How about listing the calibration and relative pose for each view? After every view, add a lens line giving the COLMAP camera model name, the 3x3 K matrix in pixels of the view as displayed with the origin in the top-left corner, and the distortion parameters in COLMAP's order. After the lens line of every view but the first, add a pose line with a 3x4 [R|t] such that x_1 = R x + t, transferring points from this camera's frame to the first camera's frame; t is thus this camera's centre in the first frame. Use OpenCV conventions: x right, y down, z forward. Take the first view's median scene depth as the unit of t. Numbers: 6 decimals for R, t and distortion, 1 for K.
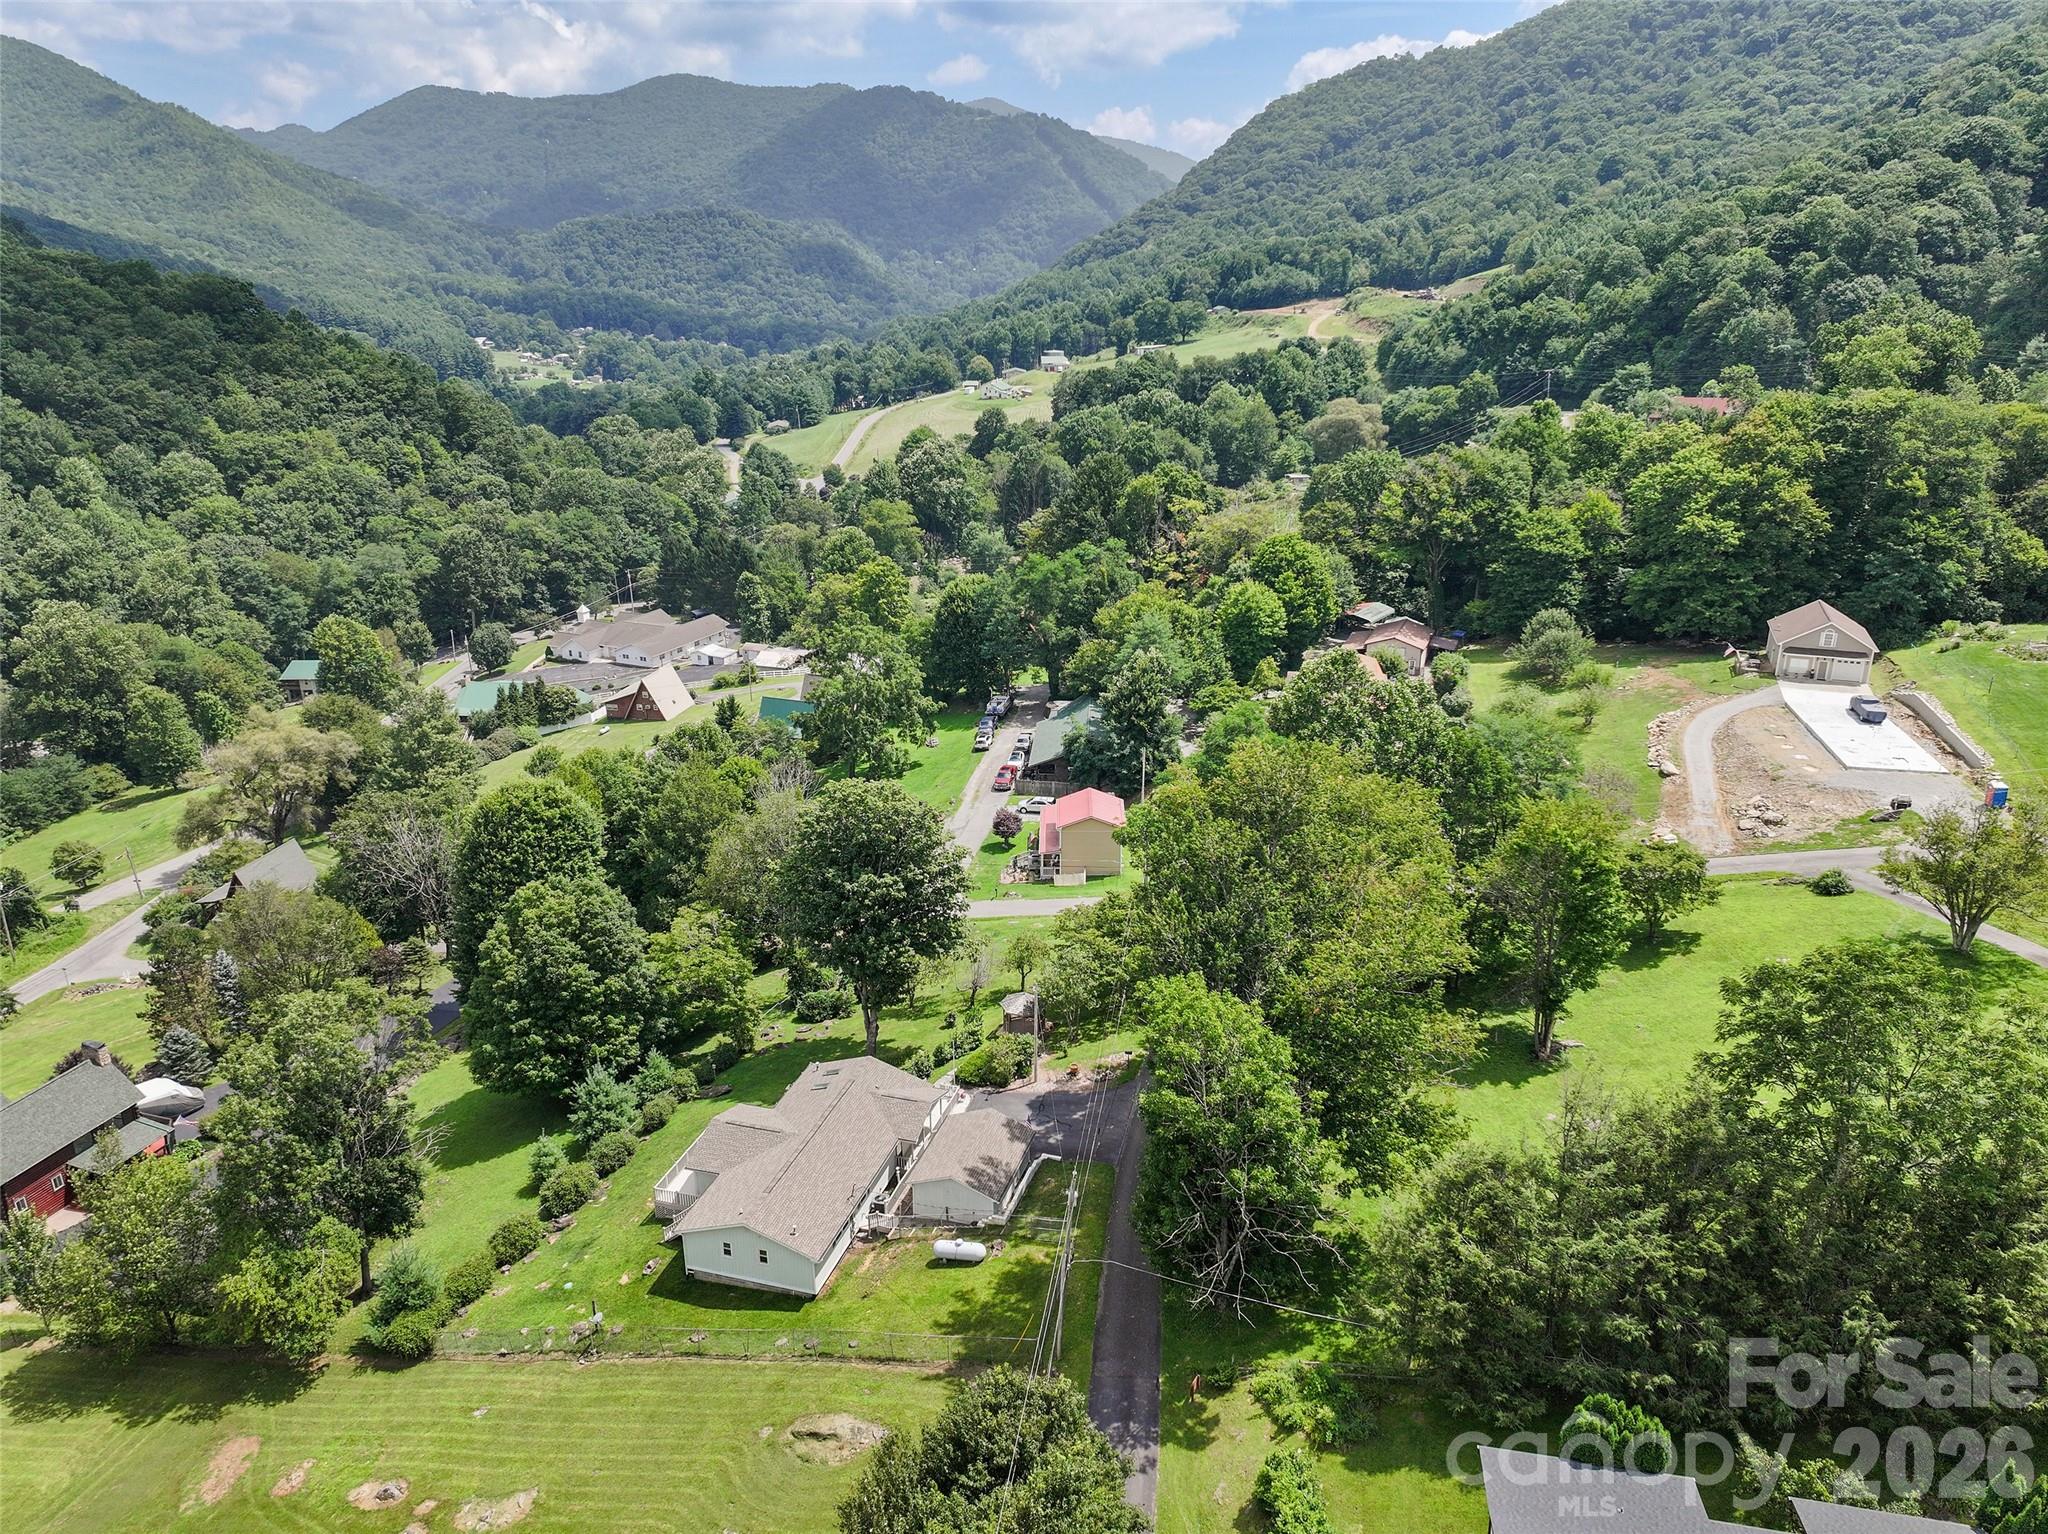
lens RADIAL K [[1440.9, 0, 1029.3], [0, 1440.9, 763.7], [0, 0, 1]] dist [0.001560, 0.013802]
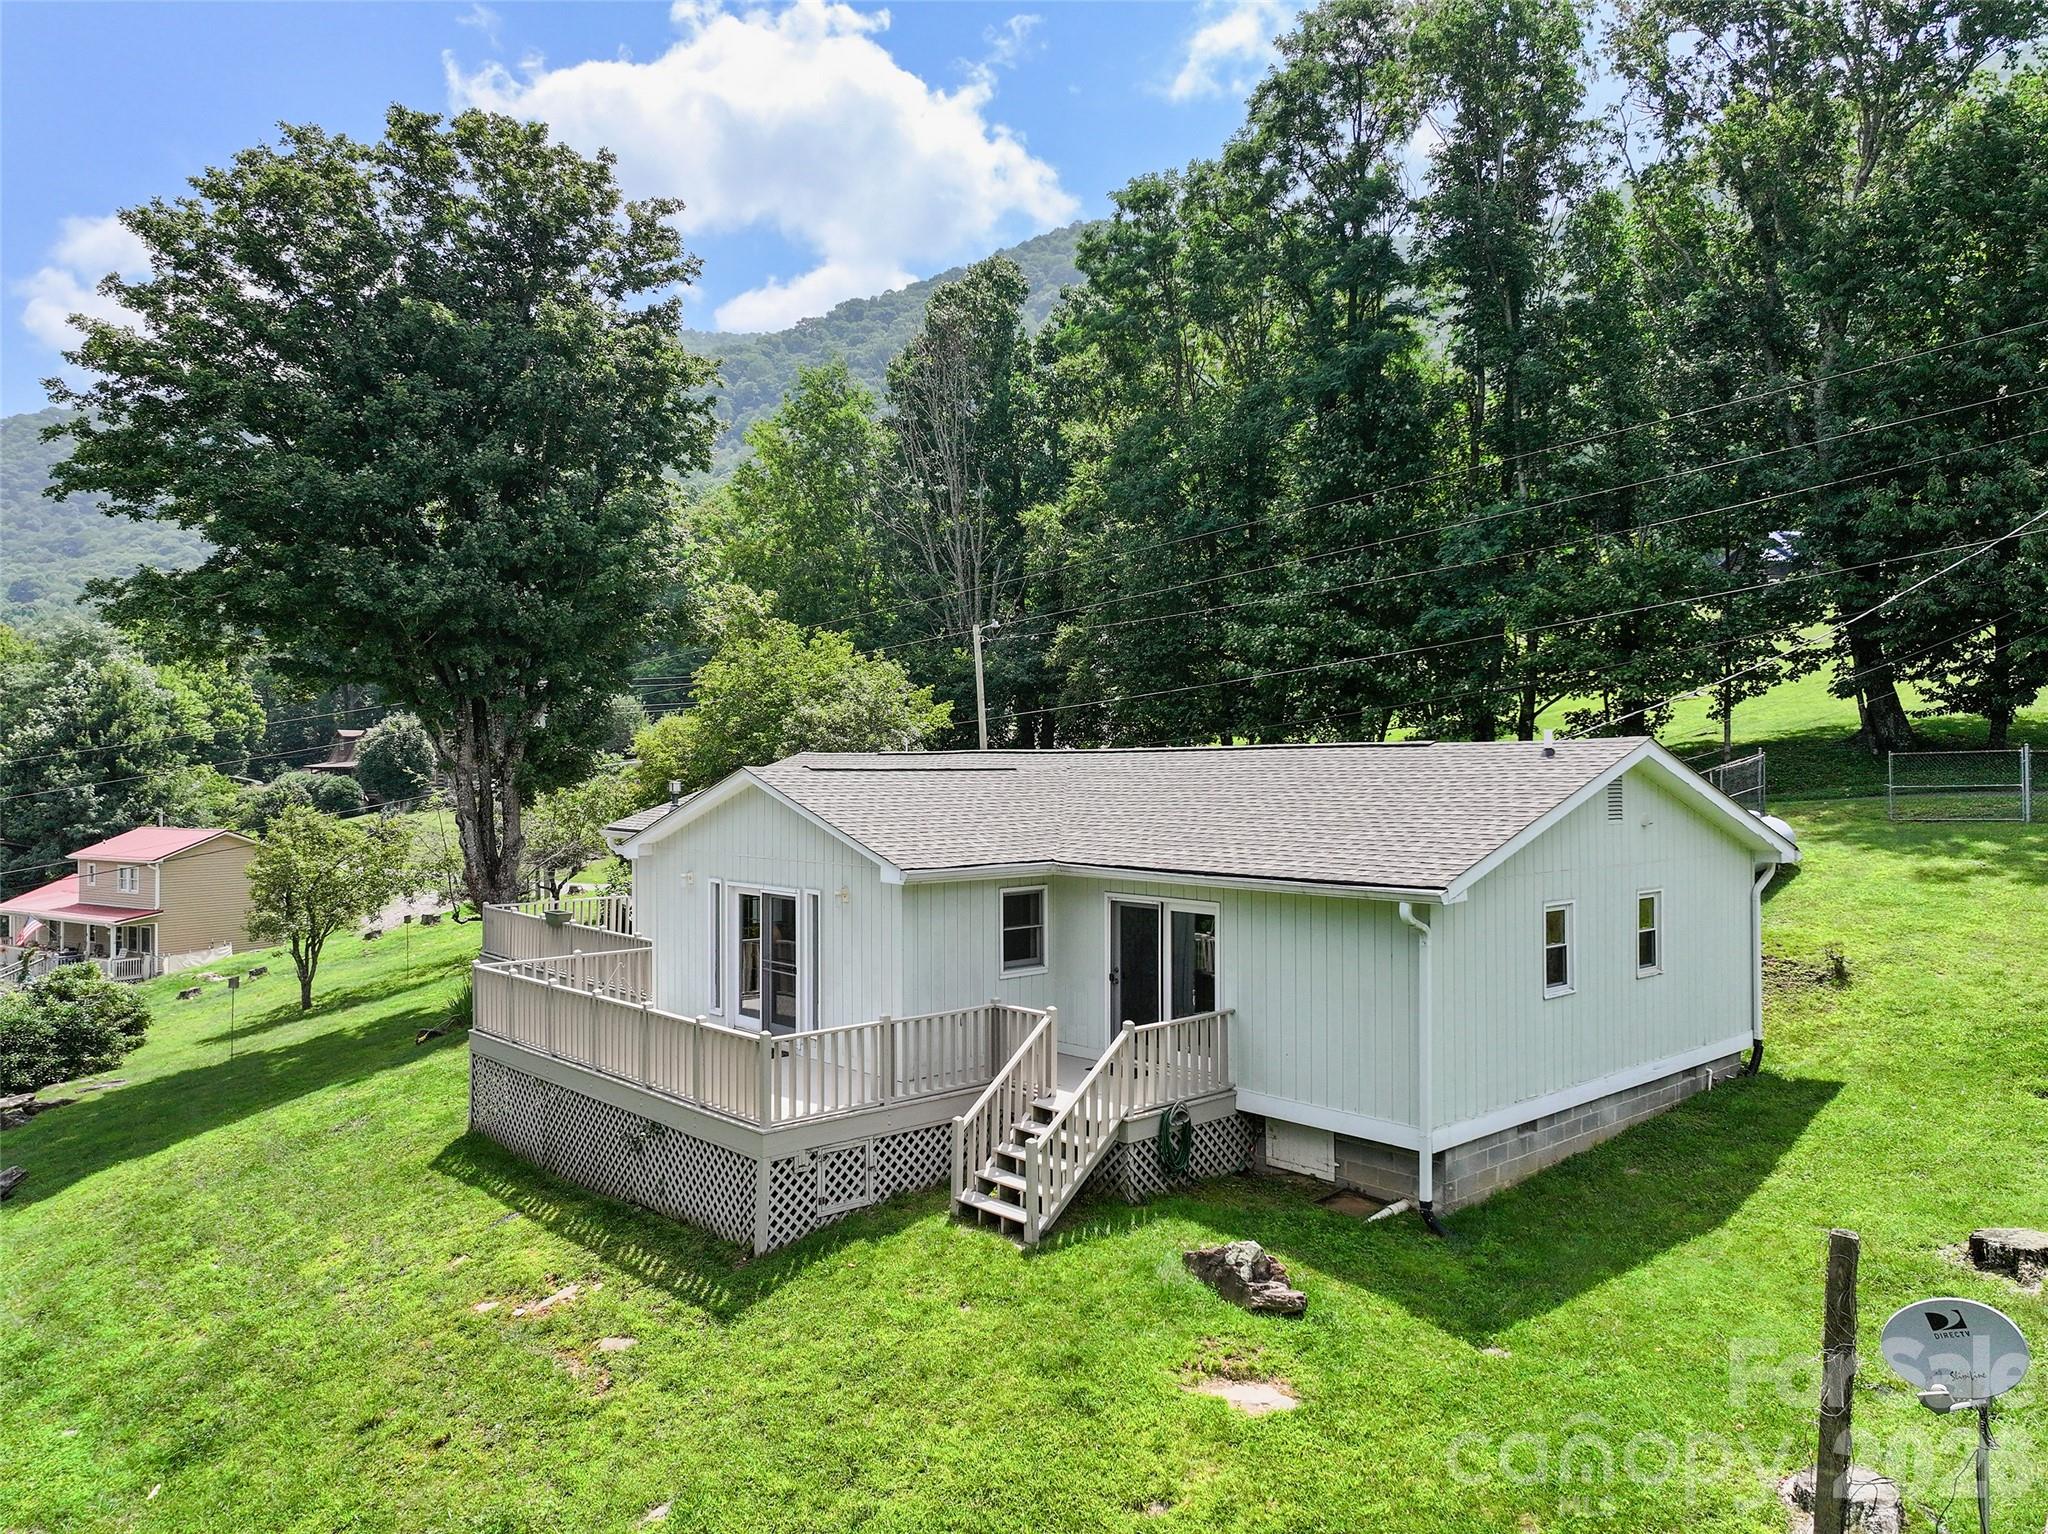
lens RADIAL K [[1440.9, 0, 1035.7], [0, 1440.9, 763.4], [0, 0, 1]] dist [0.001560, 0.013802]
pose [[0.515554, 0.007908, 0.856821, -0.098636], [0.287686, 0.940315, -0.181781, 0.076906], [-0.807119, 0.340214, 0.482508, 0.223211]]
